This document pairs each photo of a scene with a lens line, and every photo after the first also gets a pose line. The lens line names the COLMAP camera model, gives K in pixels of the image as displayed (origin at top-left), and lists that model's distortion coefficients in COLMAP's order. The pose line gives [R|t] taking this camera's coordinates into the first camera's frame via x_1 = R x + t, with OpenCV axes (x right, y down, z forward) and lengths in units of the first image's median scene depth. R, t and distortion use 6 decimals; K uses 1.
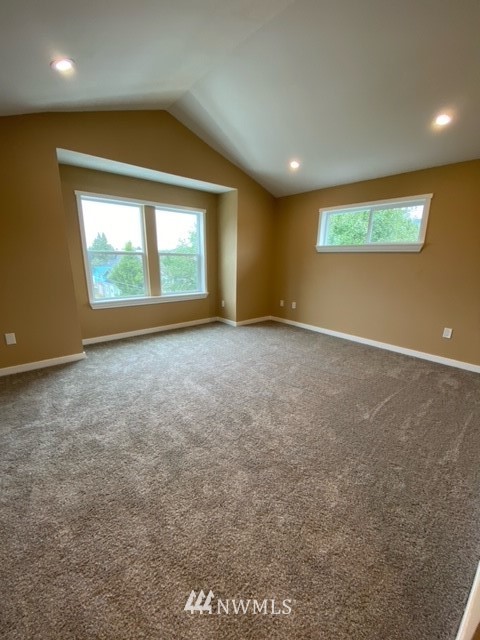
lens RADIAL K [[256.8, 0, 245.7], [0, 256.8, 315.7], [0, 0, 1]] dist [-0.016252, -0.002251]
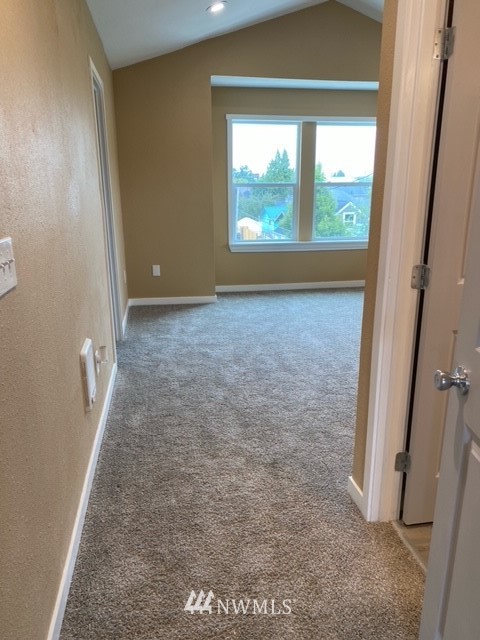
lens RADIAL K [[492.3, 0, 240.2], [0, 492.3, 324.0], [0, 0, 1]] dist [0.048526, -0.056722]
pose [[0.837487, 0.131828, -0.530318, 0.483914], [-0.112296, 0.991271, 0.069074, 0.137275], [0.534795, 0.001704, 0.844980, -0.552338]]
